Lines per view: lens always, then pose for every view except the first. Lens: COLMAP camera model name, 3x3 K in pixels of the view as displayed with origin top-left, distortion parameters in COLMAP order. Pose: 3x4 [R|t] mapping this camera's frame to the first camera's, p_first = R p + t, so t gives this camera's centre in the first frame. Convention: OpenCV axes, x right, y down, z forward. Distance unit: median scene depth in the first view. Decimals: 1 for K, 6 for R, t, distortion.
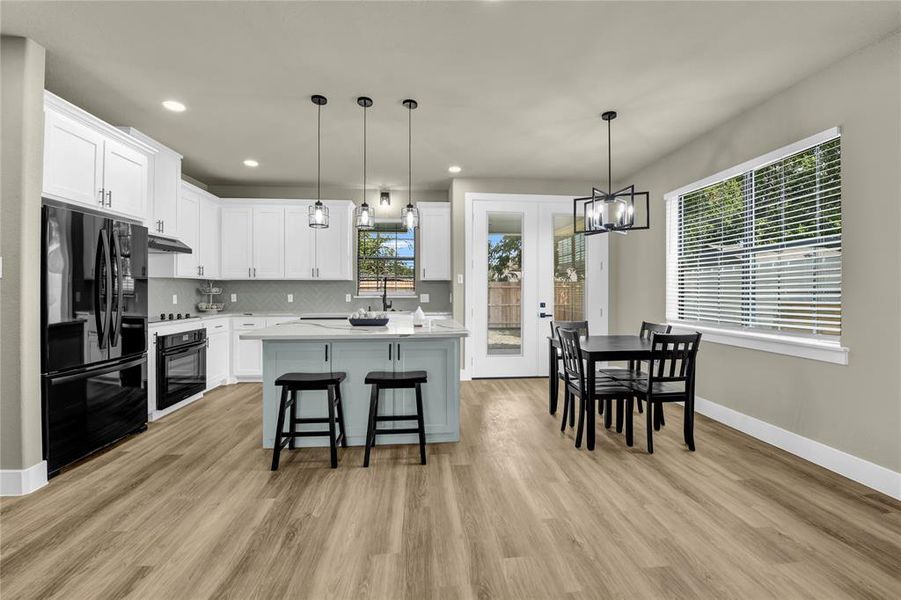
lens RADIAL K [[373.5, 0, 457.8], [0, 373.5, 292.0], [0, 0, 1]] dist [-0.018666, -0.000355]
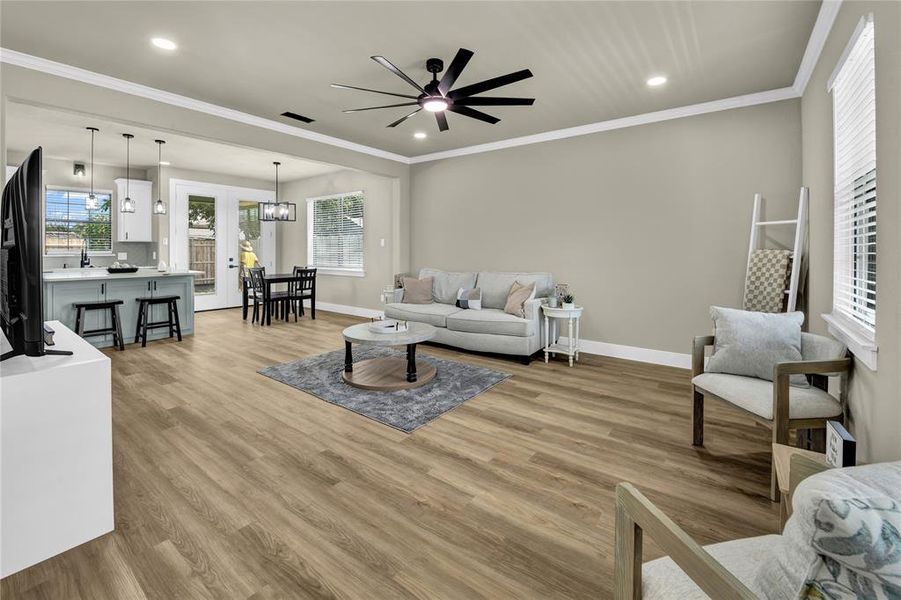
lens RADIAL K [[380.8, 0, 451.8], [0, 380.8, 252.9], [0, 0, 1]] dist [-0.020387, -0.000169]
pose [[0.679379, -0.006491, 0.733758, -0.437952], [0.001356, 0.999970, 0.007590, -0.003411], [-0.733786, -0.004162, 0.679368, -1.047945]]
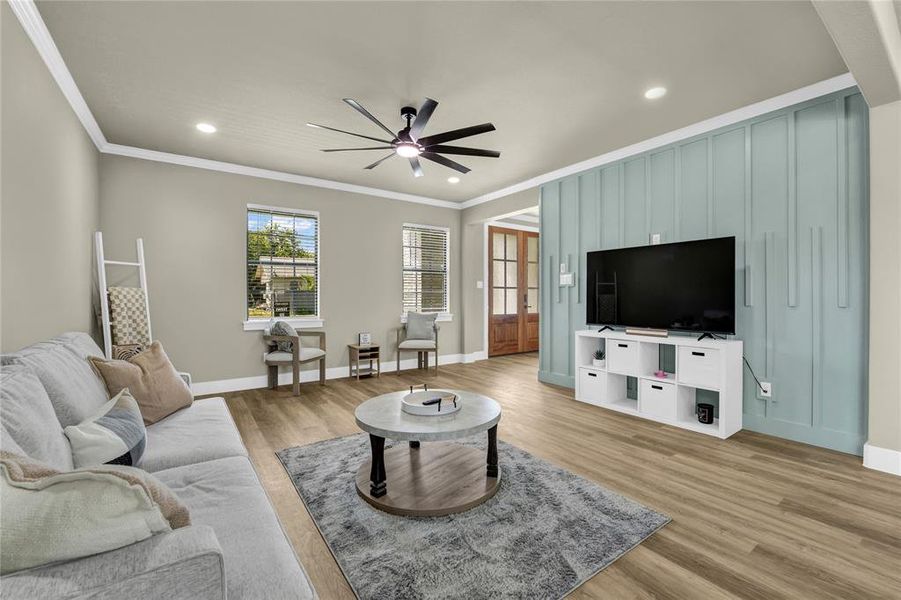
lens RADIAL K [[373.5, 0, 457.8], [0, 373.5, 292.0], [0, 0, 1]] dist [-0.018666, -0.000355]
pose [[-0.866866, -0.005041, -0.498516, 0.560285], [-0.002290, 0.999979, -0.006129, 0.017915], [0.498536, -0.004171, -0.866859, 0.471771]]
